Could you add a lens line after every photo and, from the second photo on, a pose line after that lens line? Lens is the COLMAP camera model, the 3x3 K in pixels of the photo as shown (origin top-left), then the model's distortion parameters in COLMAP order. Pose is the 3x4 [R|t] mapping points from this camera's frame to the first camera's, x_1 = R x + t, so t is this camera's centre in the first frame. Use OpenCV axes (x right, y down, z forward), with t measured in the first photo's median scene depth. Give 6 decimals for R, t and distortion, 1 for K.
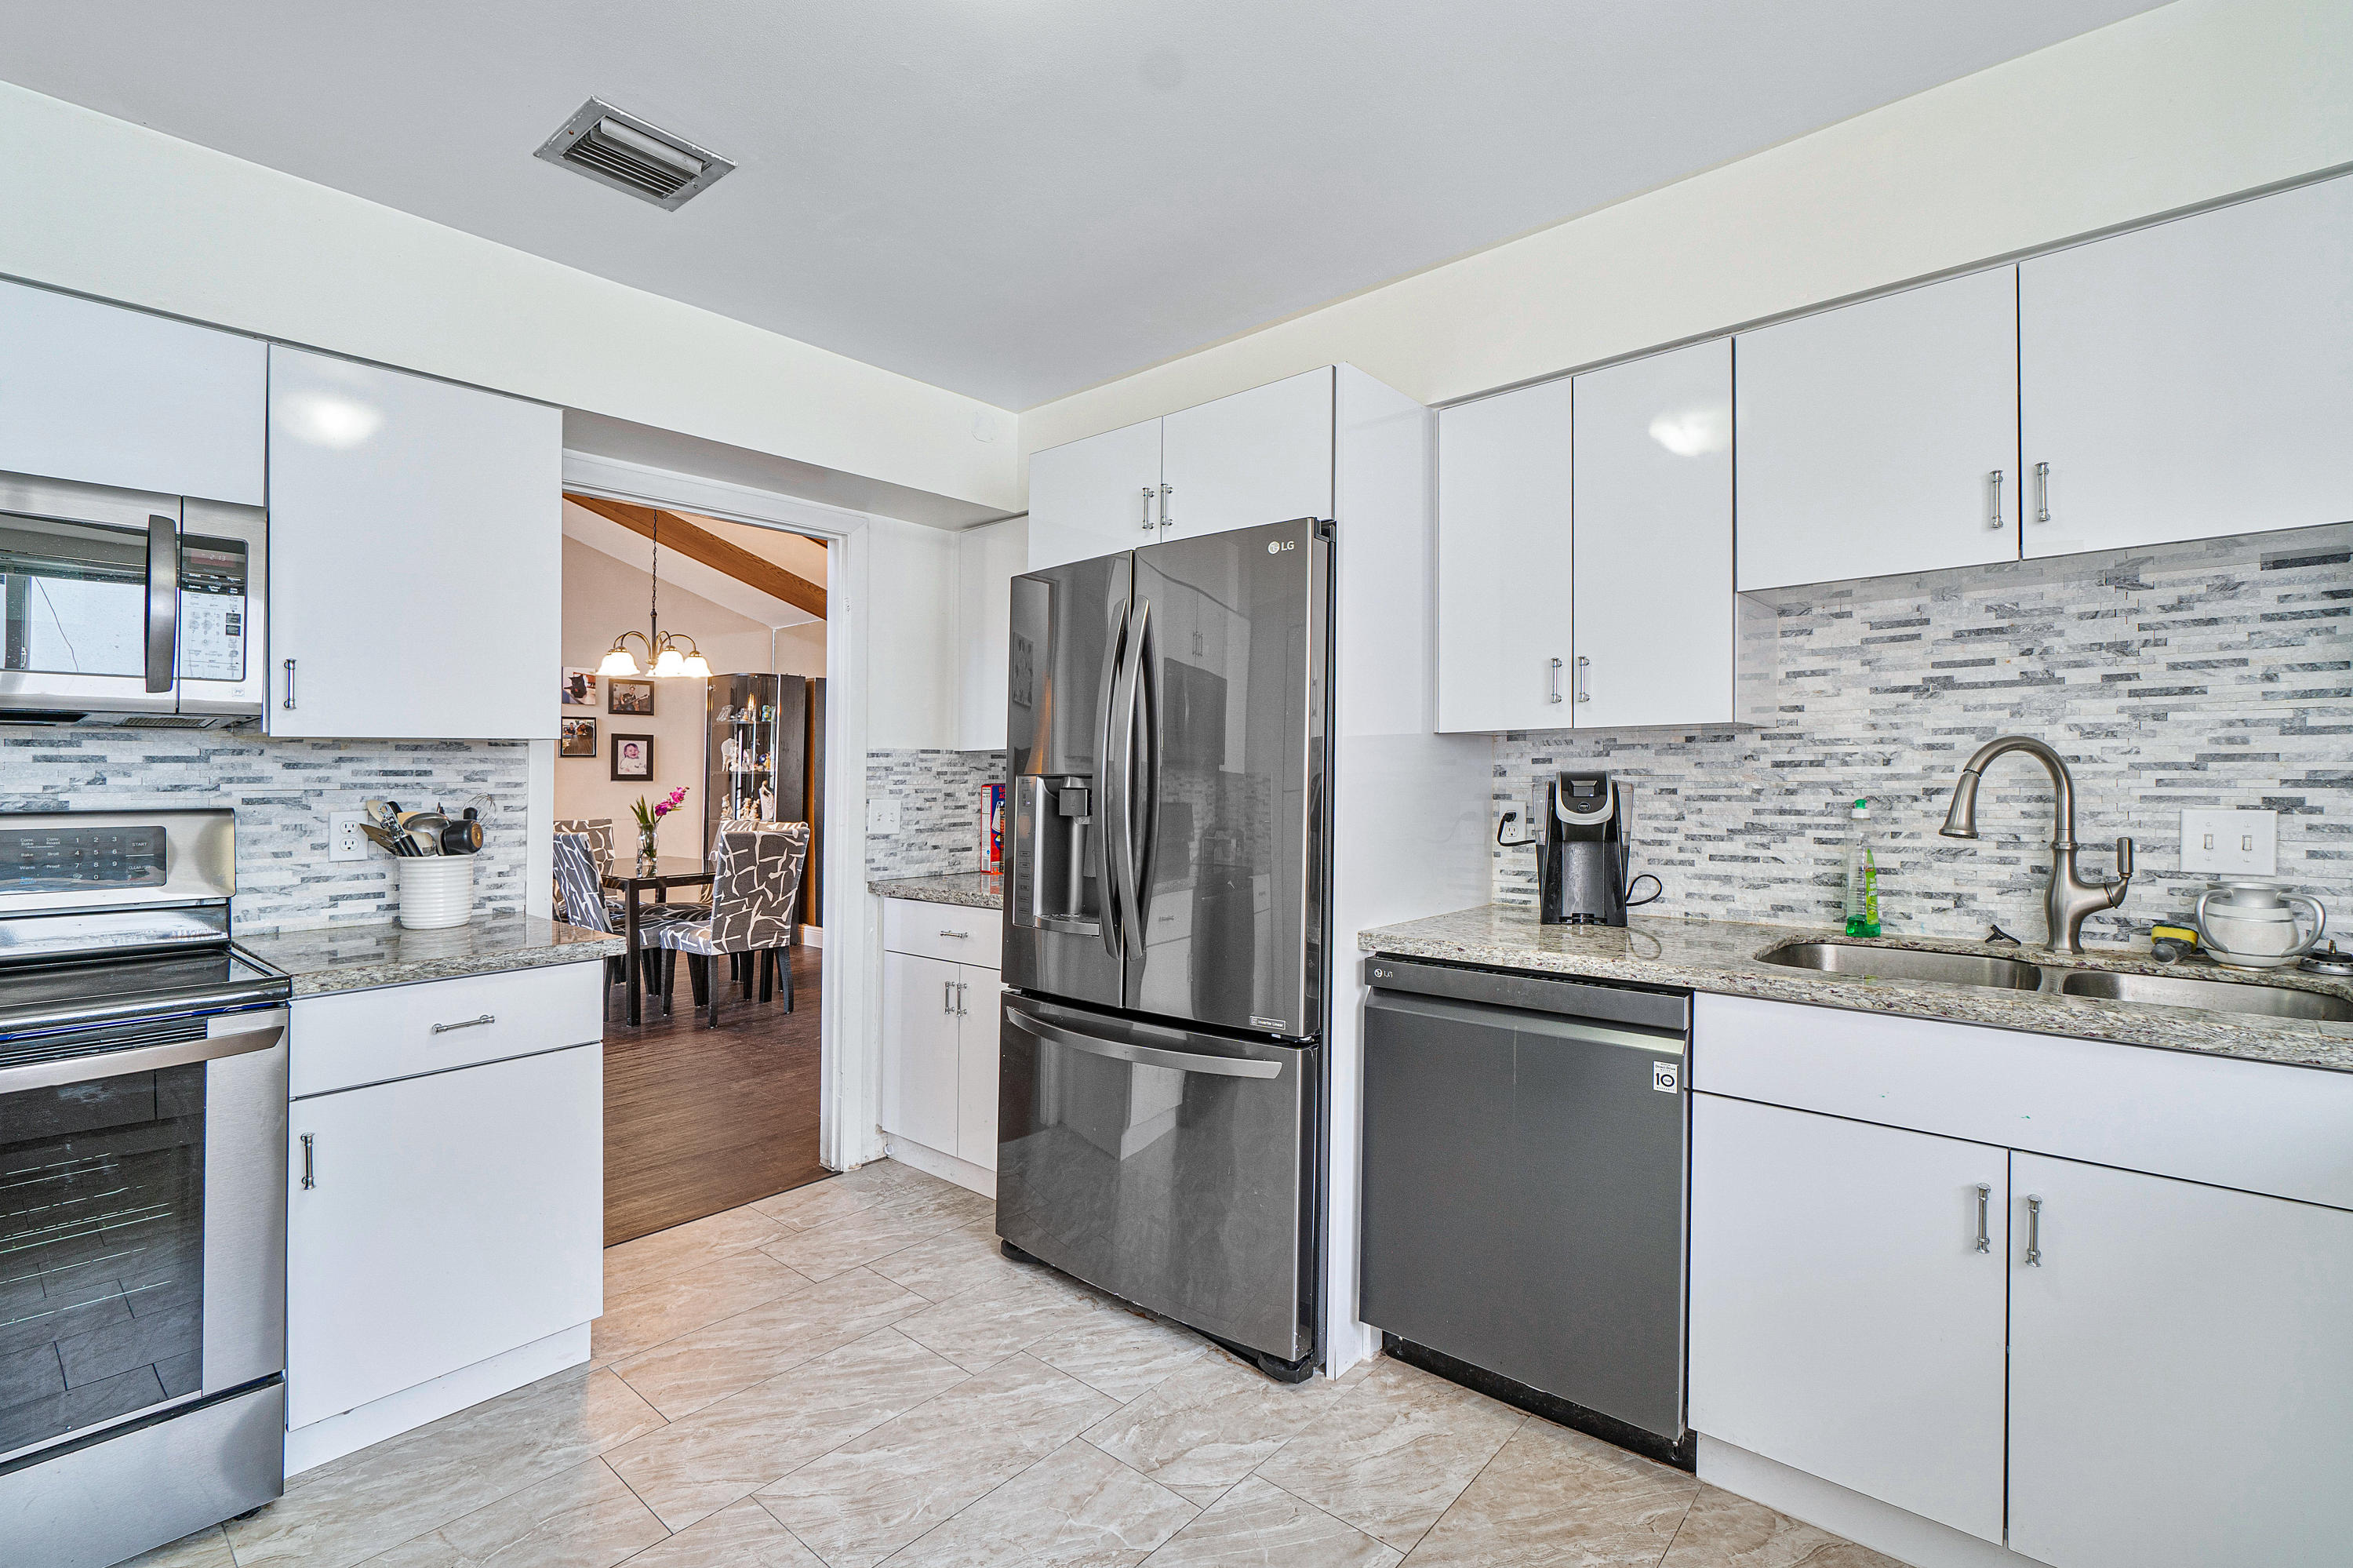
lens RADIAL K [[1030.7, 0, 1212.6], [0, 1030.7, 787.4], [0, 0, 1]] dist [0.002152, -0.002313]
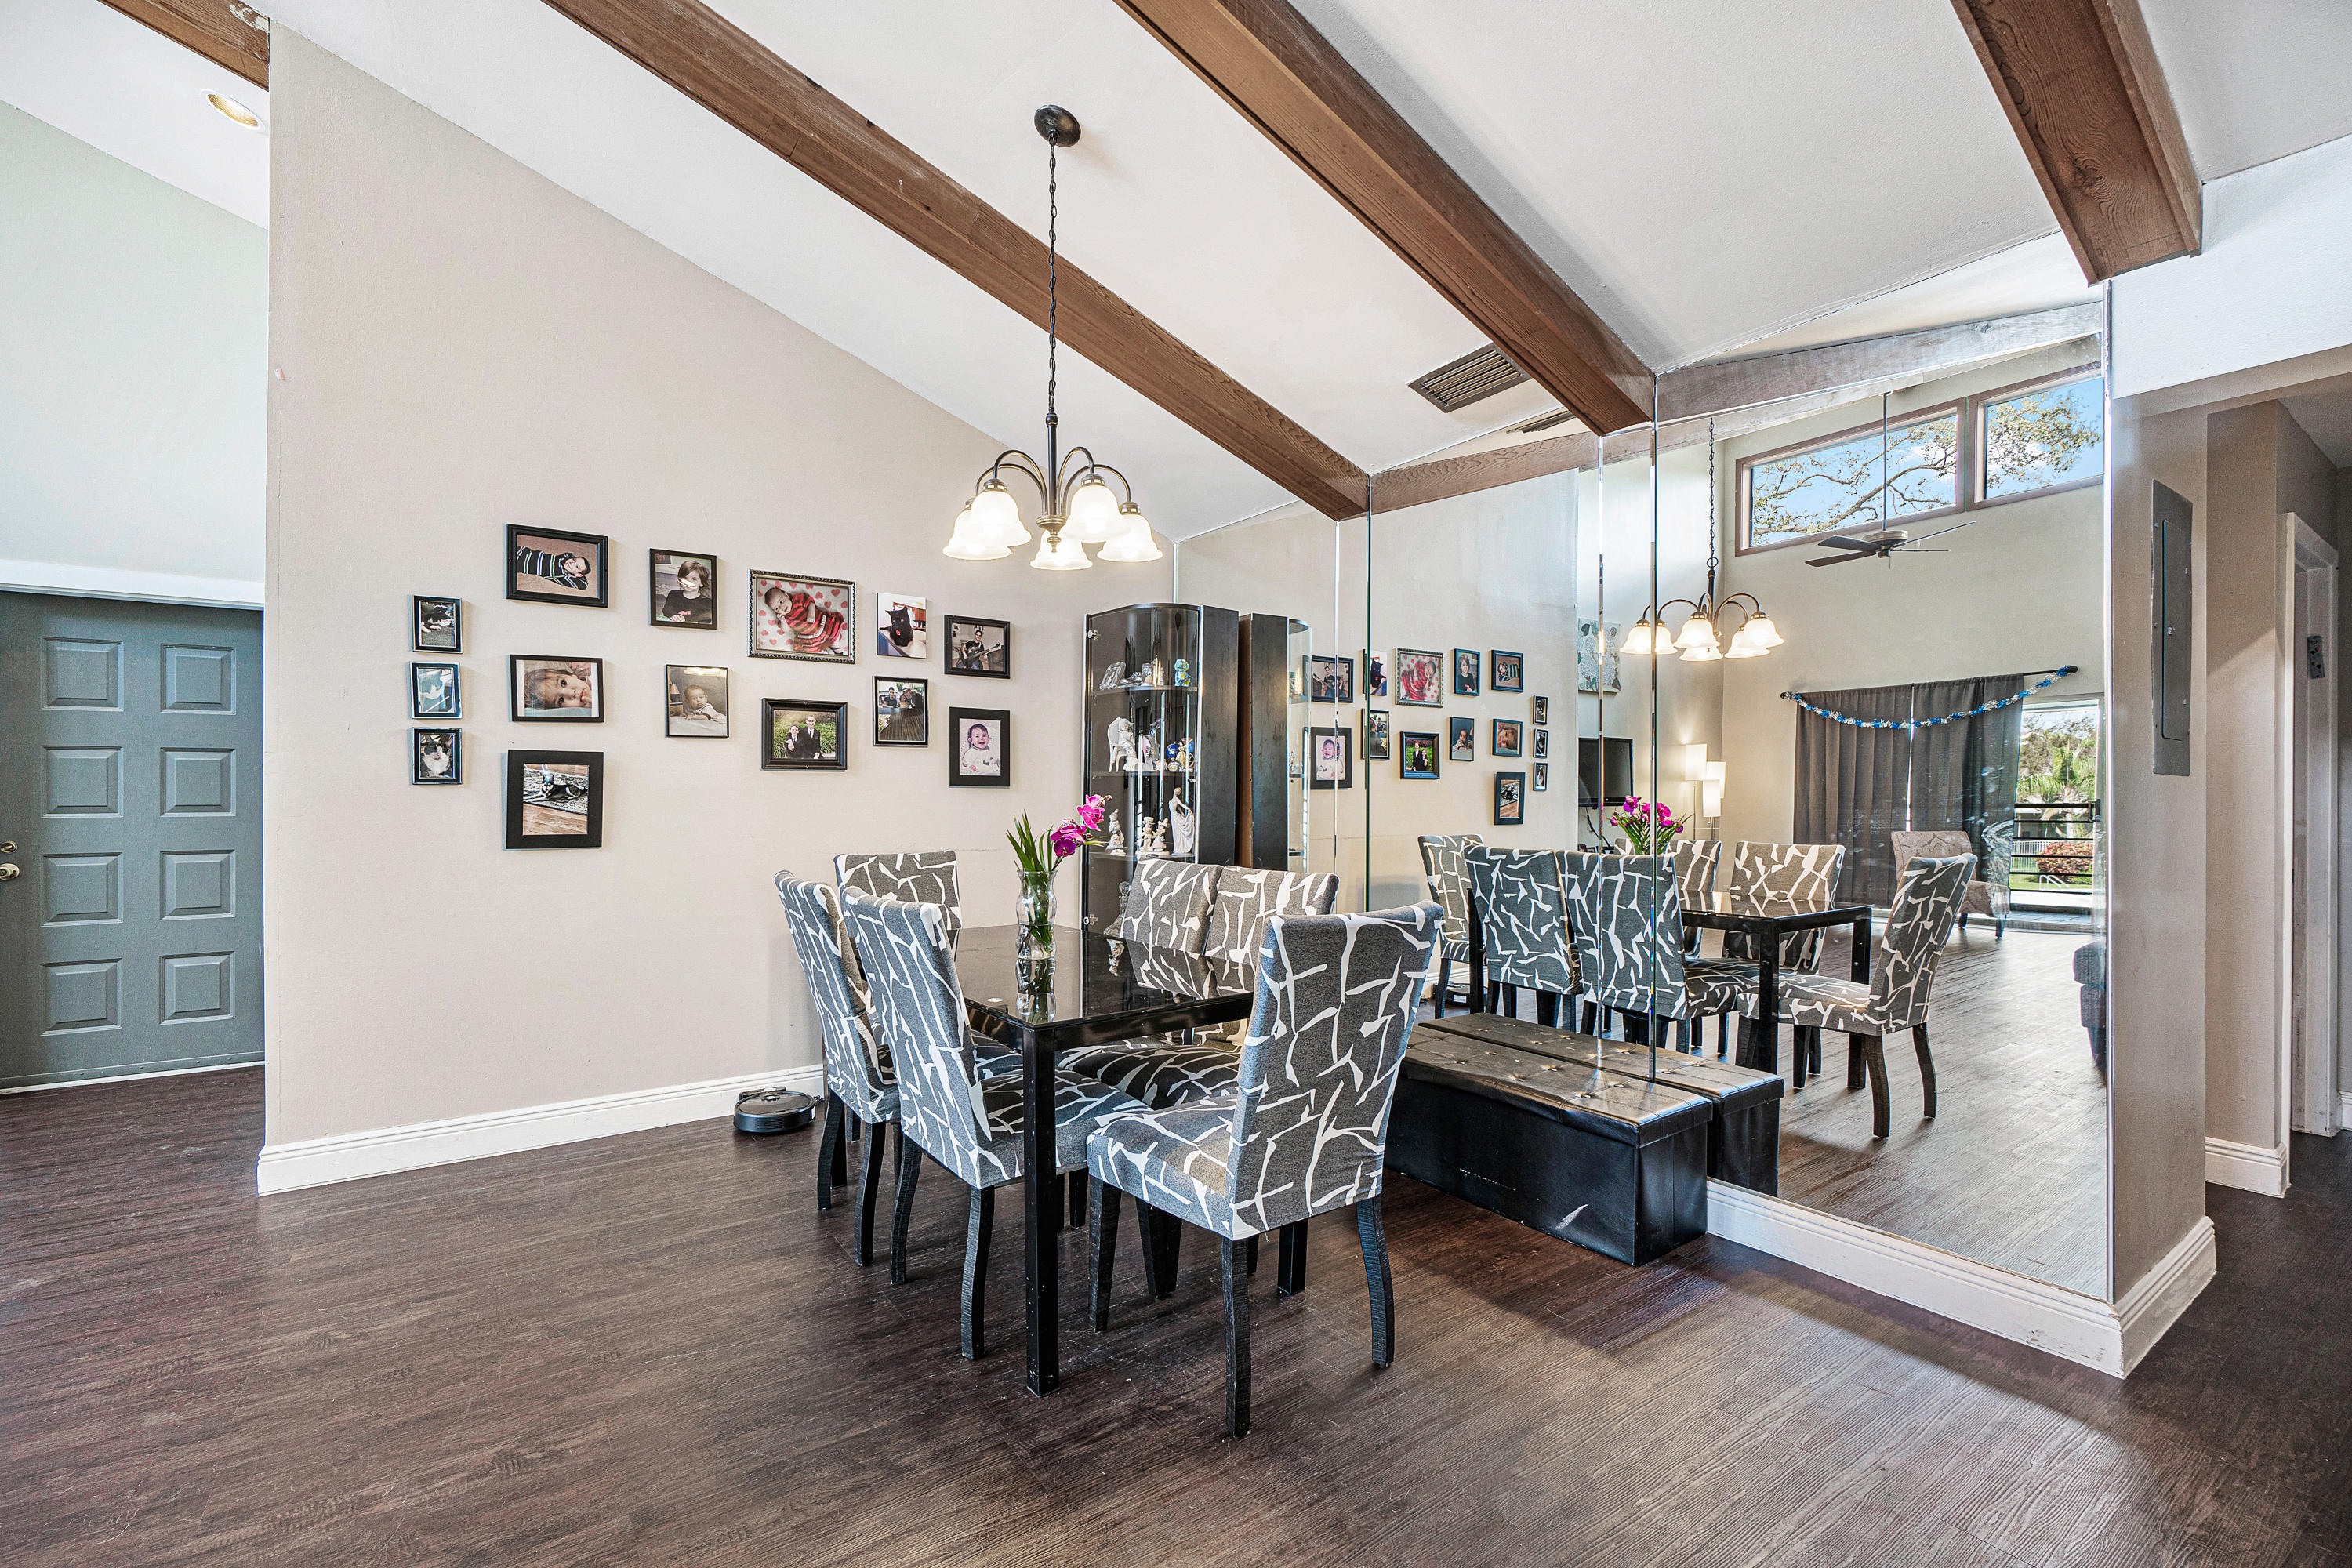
lens RADIAL K [[1030.2, 0, 1189.1], [0, 1030.2, 806.1], [0, 0, 1]] dist [0.002152, -0.002313]
pose [[0.967024, 0.011029, -0.254446, -0.777667], [-0.009740, 0.999933, 0.006326, 0.000700], [0.254499, -0.003639, 0.967066, 1.202127]]
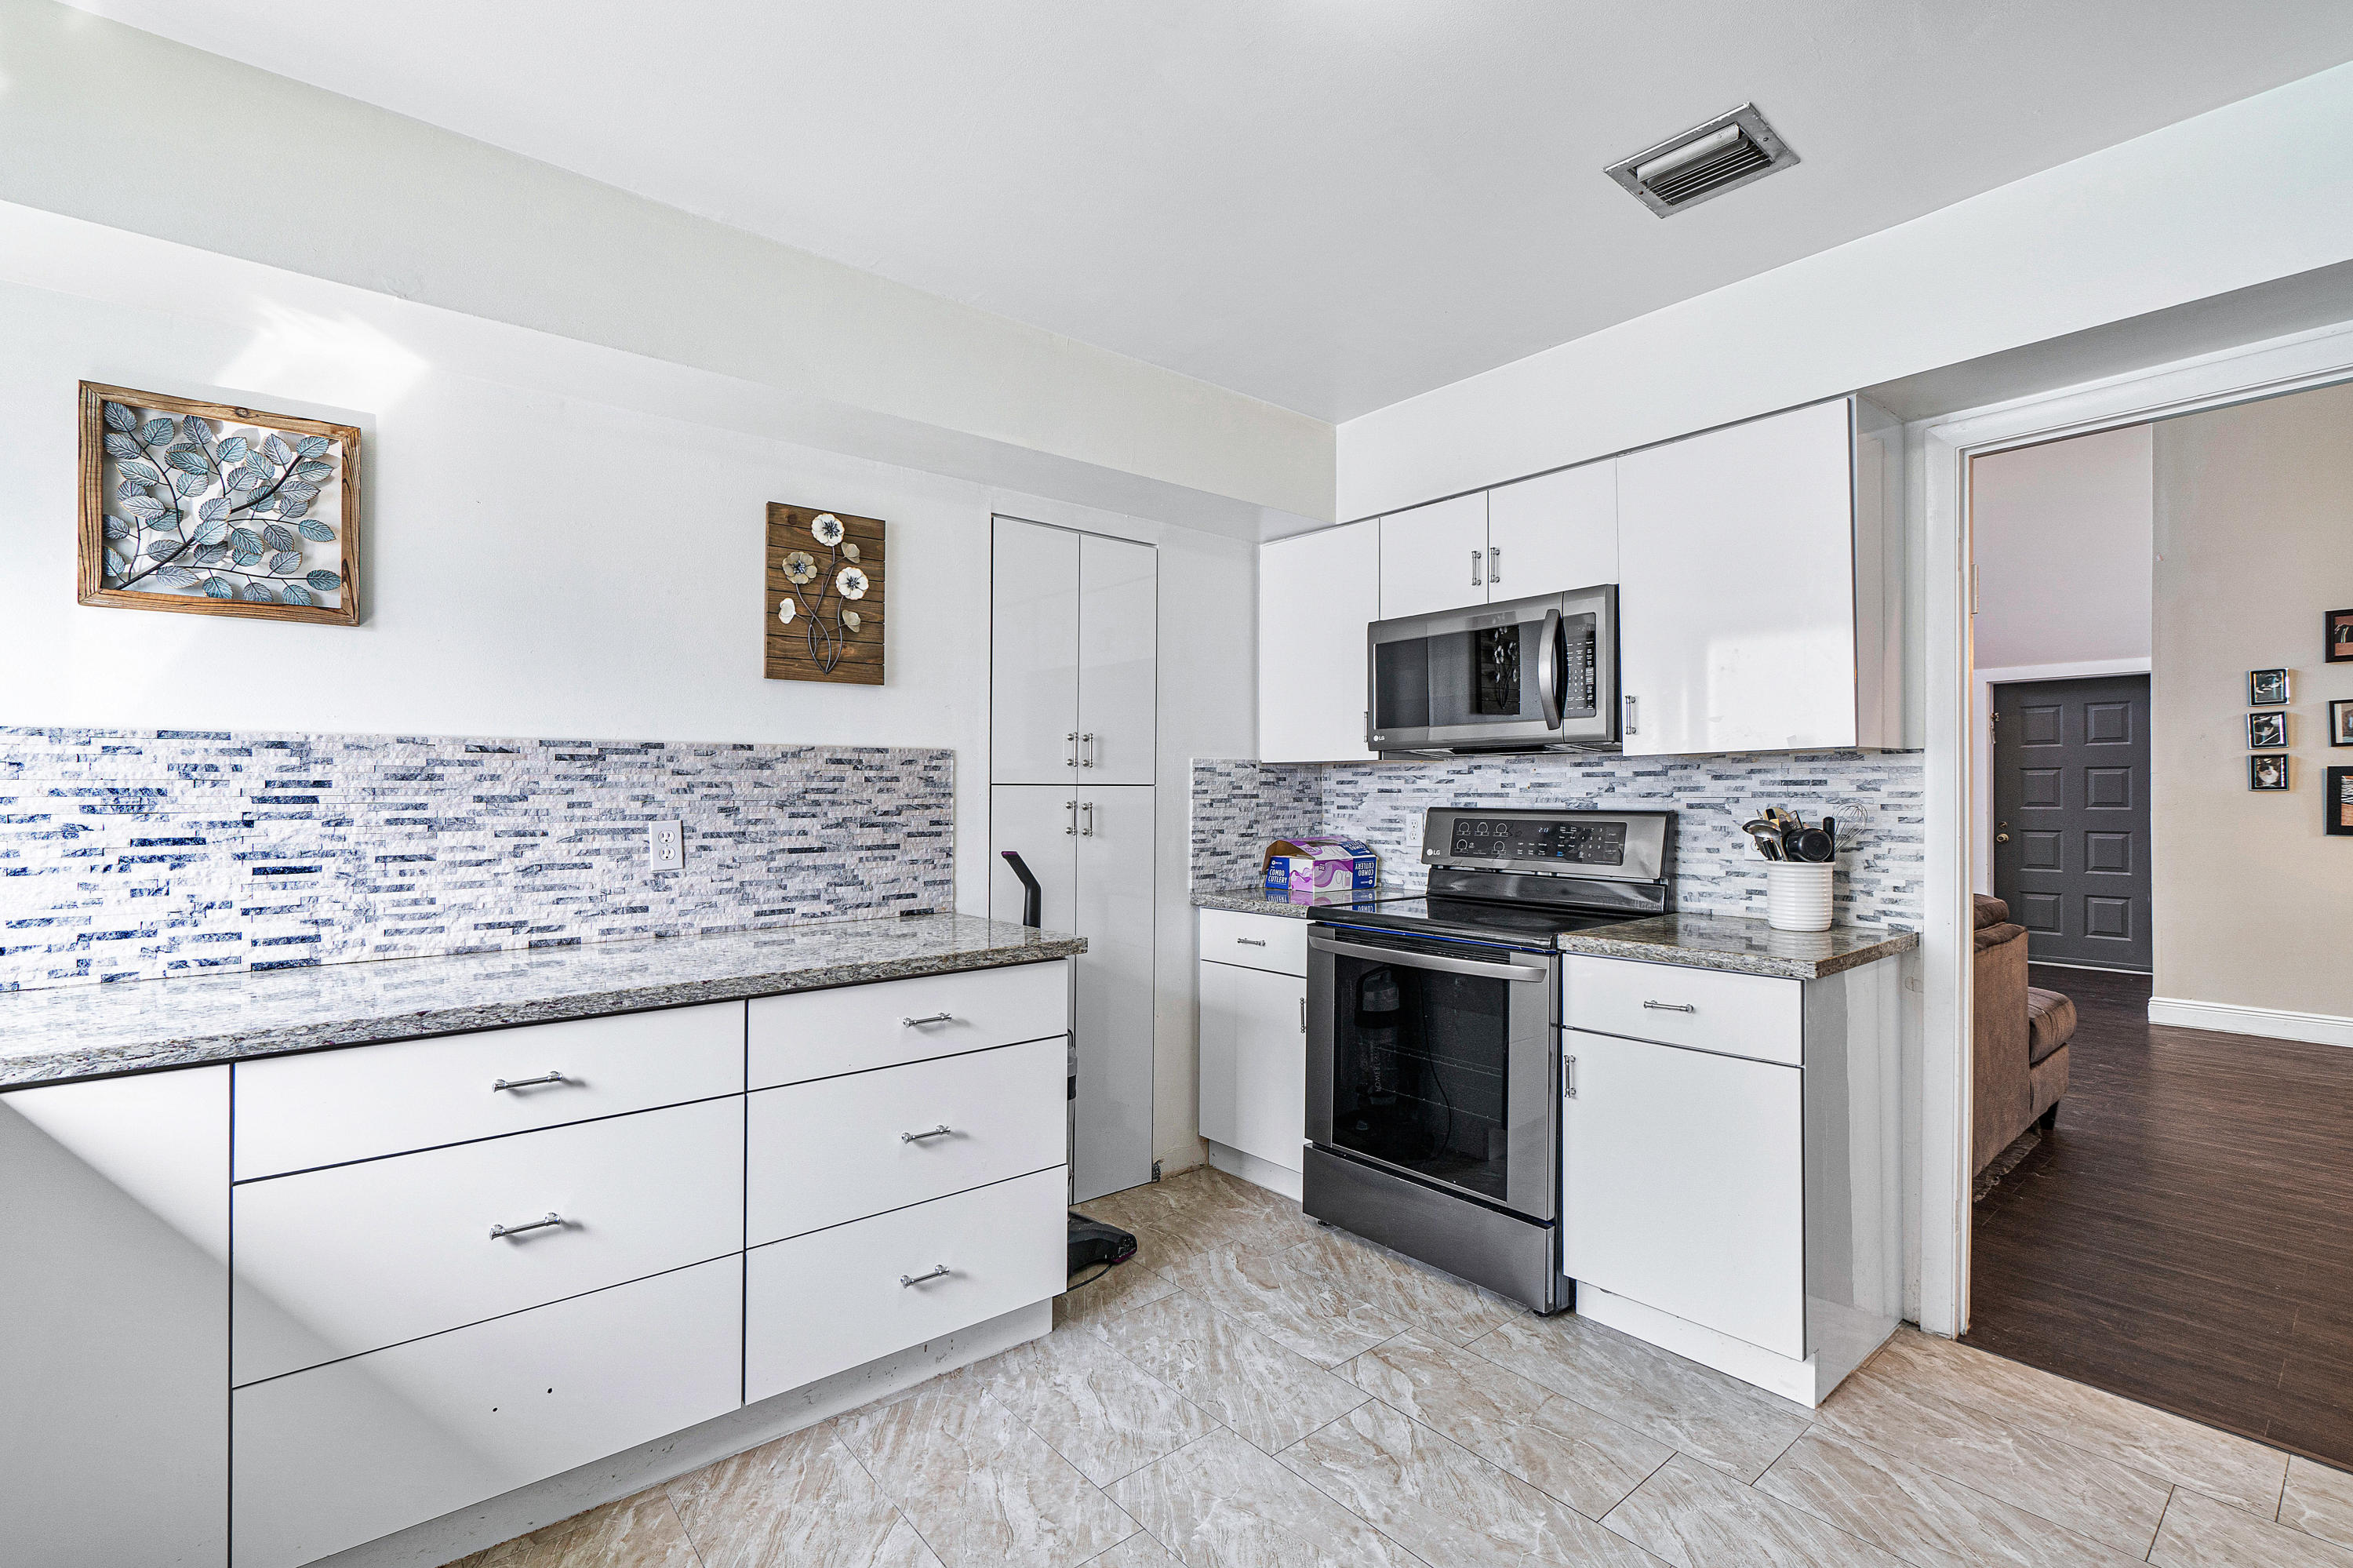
lens RADIAL K [[1030.7, 0, 1082.4], [0, 1030.7, 774.1], [0, 0, 1]] dist [0.002152, -0.002313]
pose [[-0.223351, -0.011437, -0.974671, 0.378687], [-0.006010, 0.999928, -0.010356, -0.006496], [0.974719, 0.003545, -0.223404, 0.454842]]
